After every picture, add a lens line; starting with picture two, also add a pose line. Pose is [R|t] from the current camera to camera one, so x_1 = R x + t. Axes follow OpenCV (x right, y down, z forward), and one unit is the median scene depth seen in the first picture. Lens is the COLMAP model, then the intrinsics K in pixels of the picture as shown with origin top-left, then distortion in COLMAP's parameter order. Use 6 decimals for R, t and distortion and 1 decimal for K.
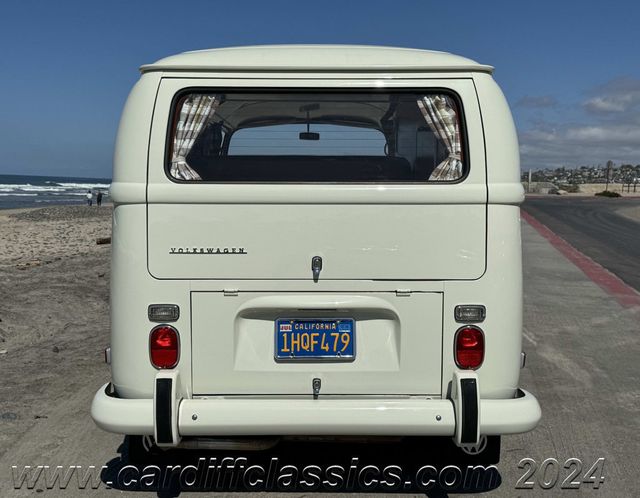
lens RADIAL K [[758.7, 0, 320.0], [0, 758.7, 249.0], [0, 0, 1]] dist [0.190660, -0.477053]
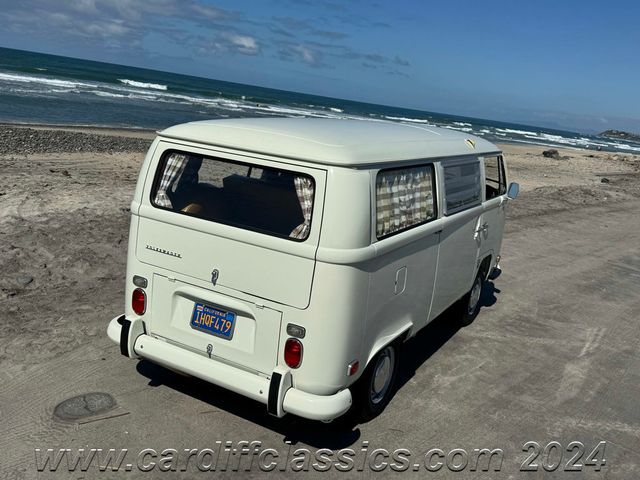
lens RADIAL K [[607.7, 0, 336.9], [0, 607.7, 239.6], [0, 0, 1]] dist [0.080894, -0.013193]
pose [[0.869316, 0.203599, -0.450374, 0.746506], [-0.157688, 0.977844, 0.137680, -0.256038], [0.468427, -0.048669, 0.882161, 0.020903]]
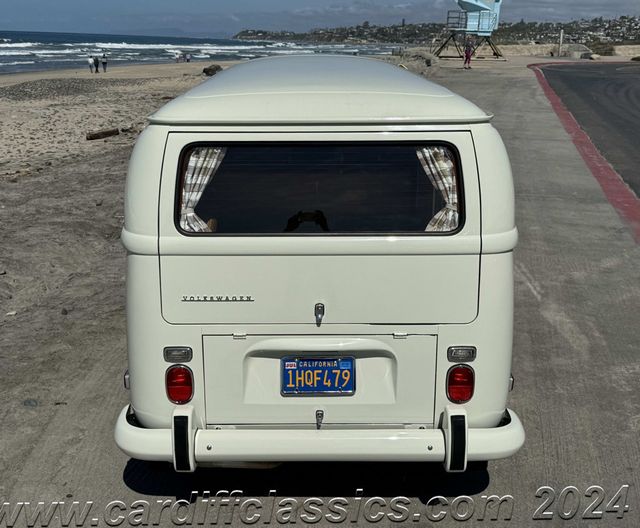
lens RADIAL K [[820.0, 0, 320.0], [0, 820.0, 264.0], [0, 0, 1]] dist [0.177000, -0.417062]
pose [[0.999966, -0.001043, -0.008141, 0.005989], [0.002480, 0.983922, 0.178584, -0.246527], [0.007824, -0.178598, 0.983891, -0.122362]]
